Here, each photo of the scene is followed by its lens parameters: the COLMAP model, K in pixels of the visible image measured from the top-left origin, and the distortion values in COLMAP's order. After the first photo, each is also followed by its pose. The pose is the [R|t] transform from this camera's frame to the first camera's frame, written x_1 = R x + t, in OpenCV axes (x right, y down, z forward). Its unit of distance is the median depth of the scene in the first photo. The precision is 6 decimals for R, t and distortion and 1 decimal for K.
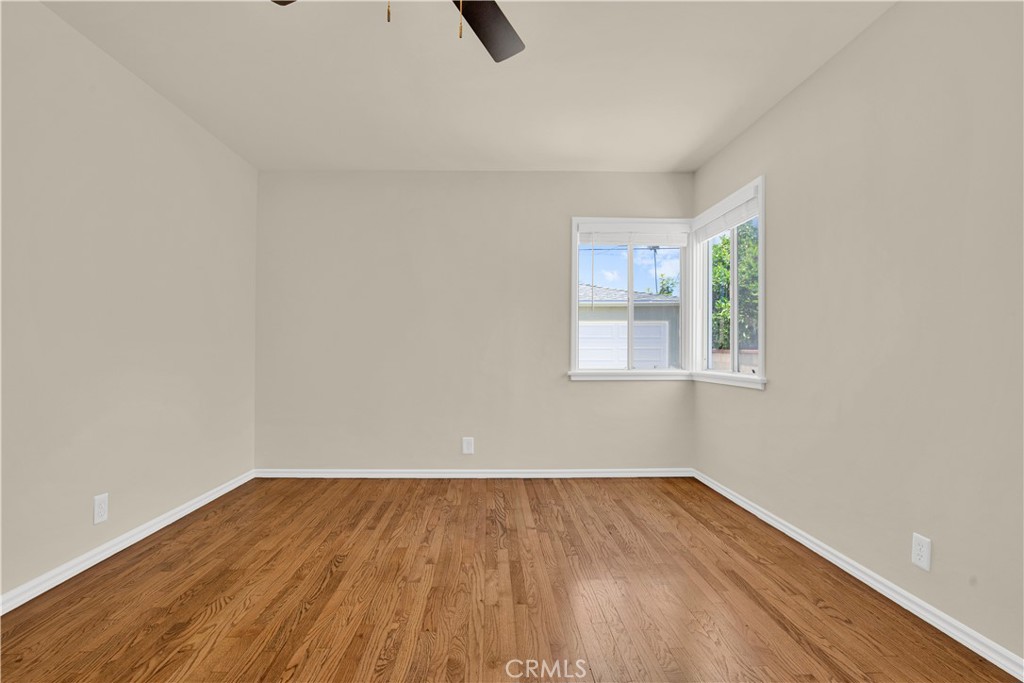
lens RADIAL K [[486.2, 0, 512.0], [0, 486.2, 341.5], [0, 0, 1]] dist [-0.012117, 0.000396]
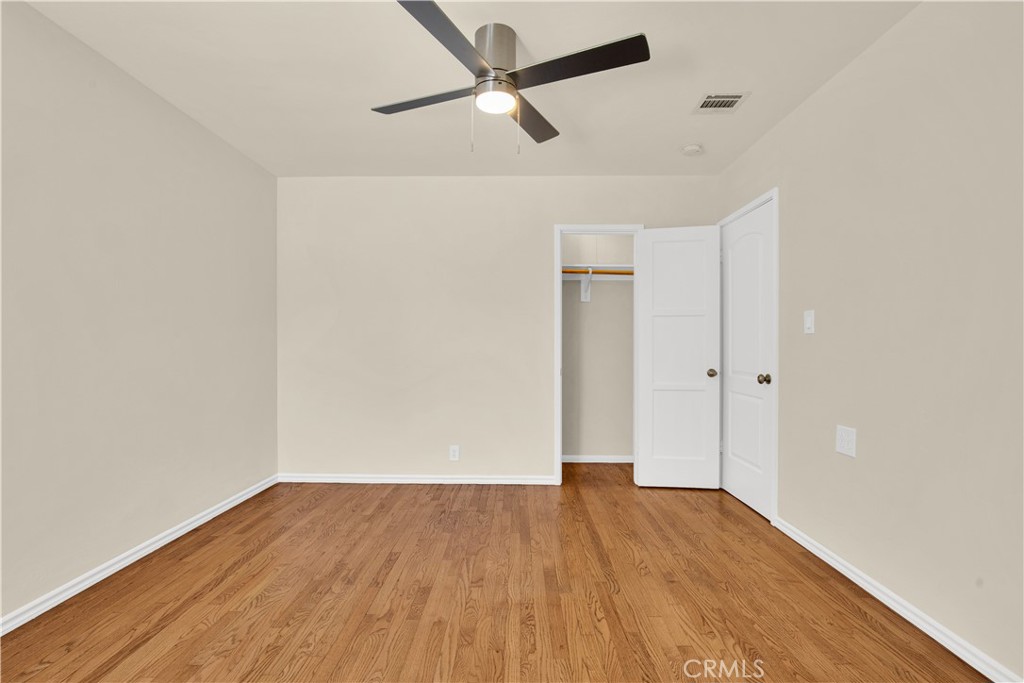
lens RADIAL K [[477.8, 0, 524.4], [0, 477.8, 343.4], [0, 0, 1]] dist [-0.014384, 0.000100]
pose [[-0.999527, -0.004916, 0.030351, -0.268984], [-0.005462, 0.999825, -0.017918, -0.016696], [-0.030258, -0.018076, -0.999379, 2.081161]]
